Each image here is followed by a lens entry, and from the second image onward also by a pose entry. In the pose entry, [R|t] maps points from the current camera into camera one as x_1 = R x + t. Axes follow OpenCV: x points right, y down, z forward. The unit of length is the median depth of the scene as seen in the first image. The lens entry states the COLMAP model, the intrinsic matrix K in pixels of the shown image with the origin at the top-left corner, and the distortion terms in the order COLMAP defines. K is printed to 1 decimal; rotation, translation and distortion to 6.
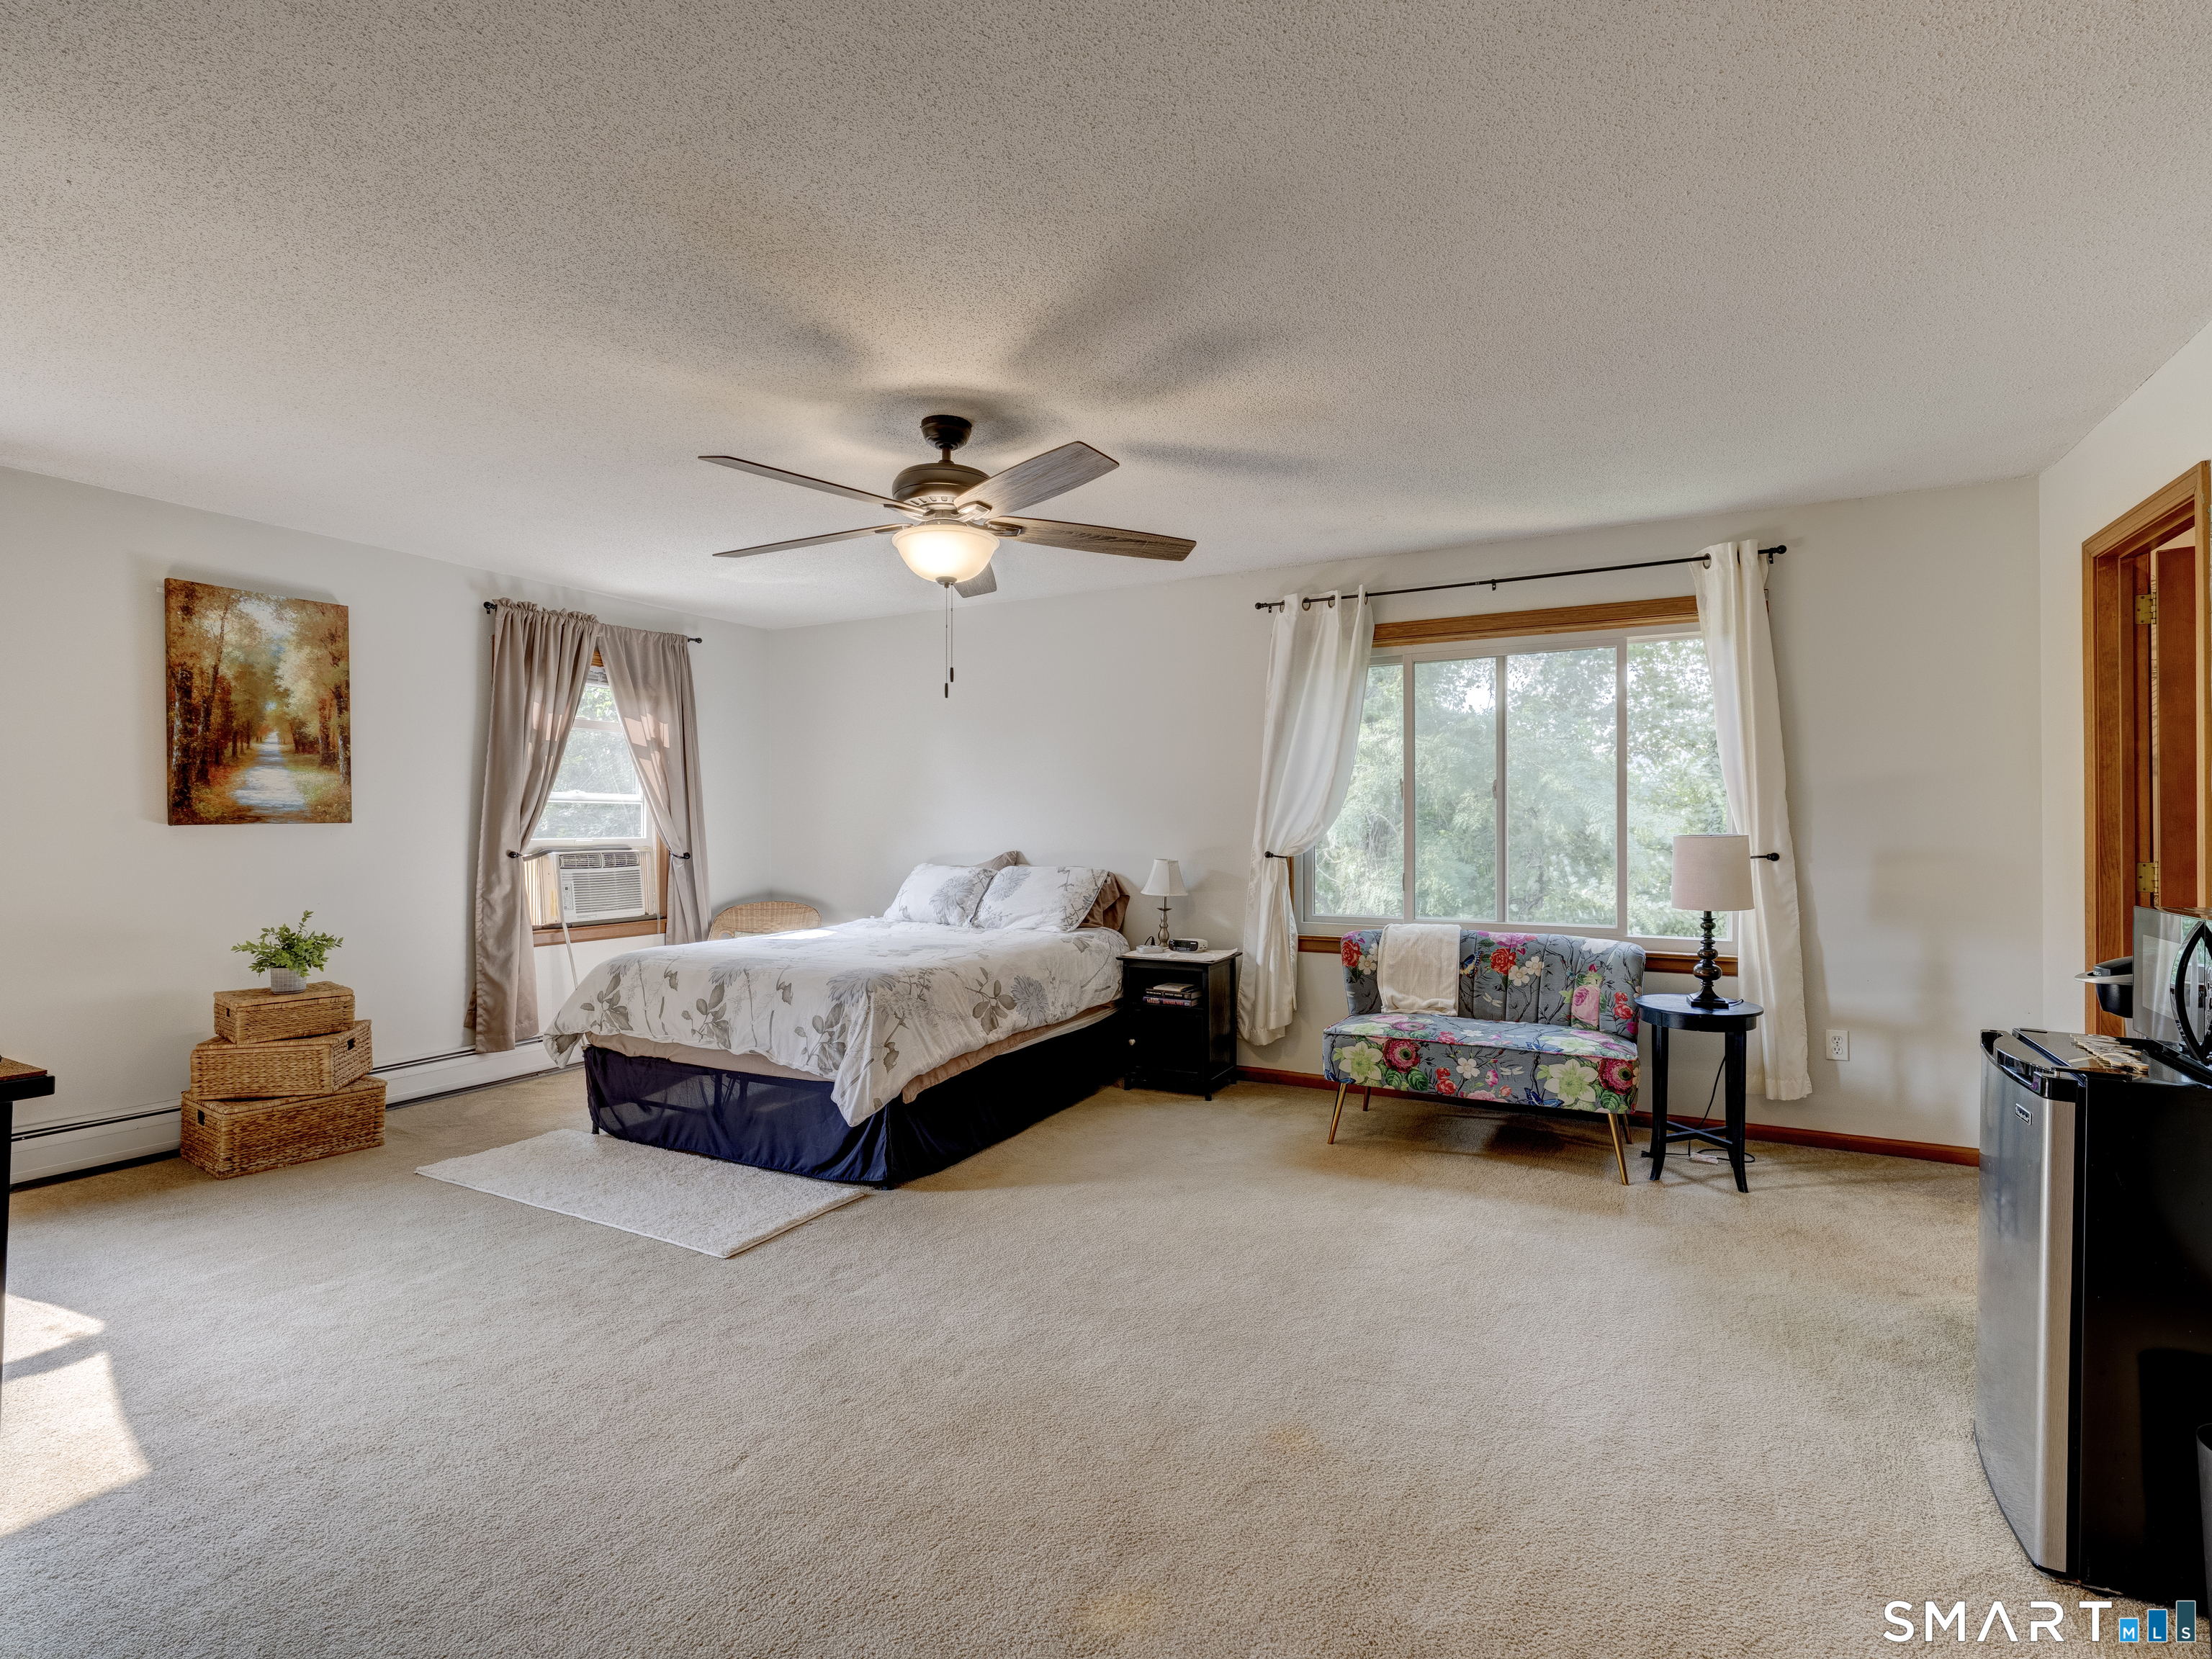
lens RADIAL K [[1055.4, 0, 1105.9], [0, 1055.4, 846.3], [0, 0, 1]] dist [0.005959, 0.000160]
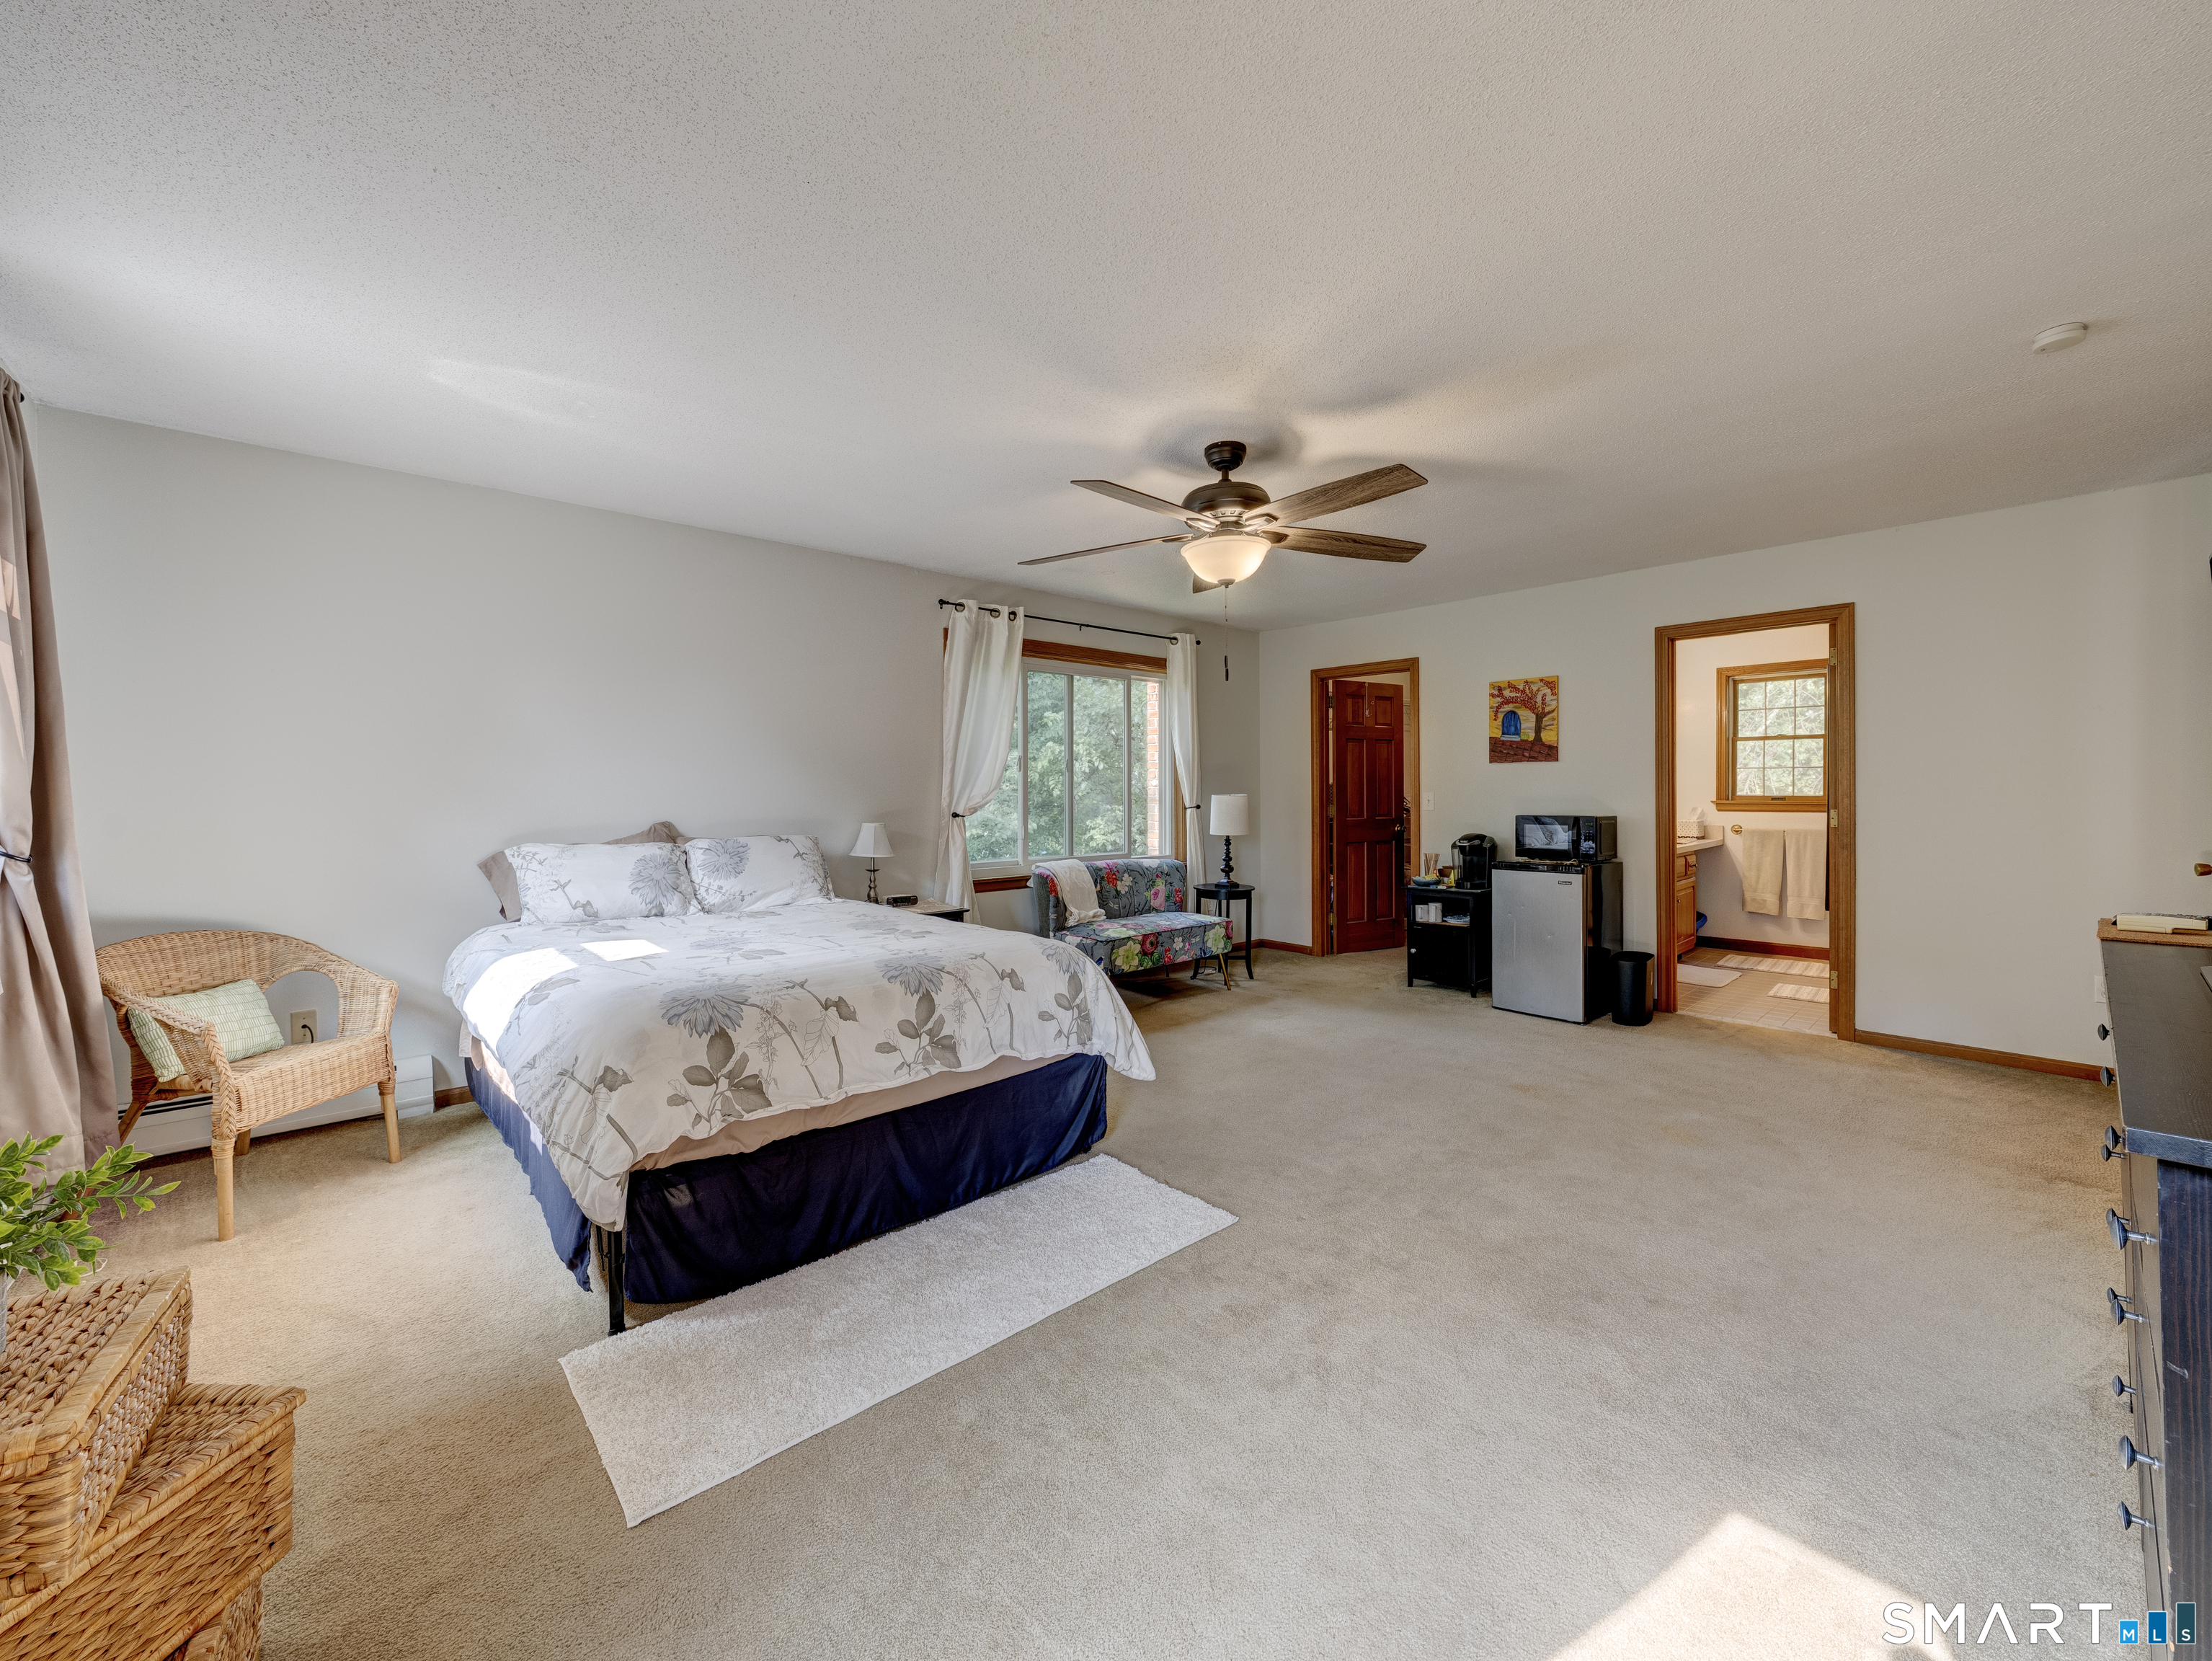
lens RADIAL K [[894.0, 0, 1098.3], [0, 894.0, 814.1], [0, 0, 1]] dist [-0.001739, -0.000029]
pose [[0.330223, -0.025278, 0.943564, -0.903946], [0.024169, 0.999540, 0.018319, -0.009888], [-0.943593, 0.016755, 0.330682, 0.634793]]
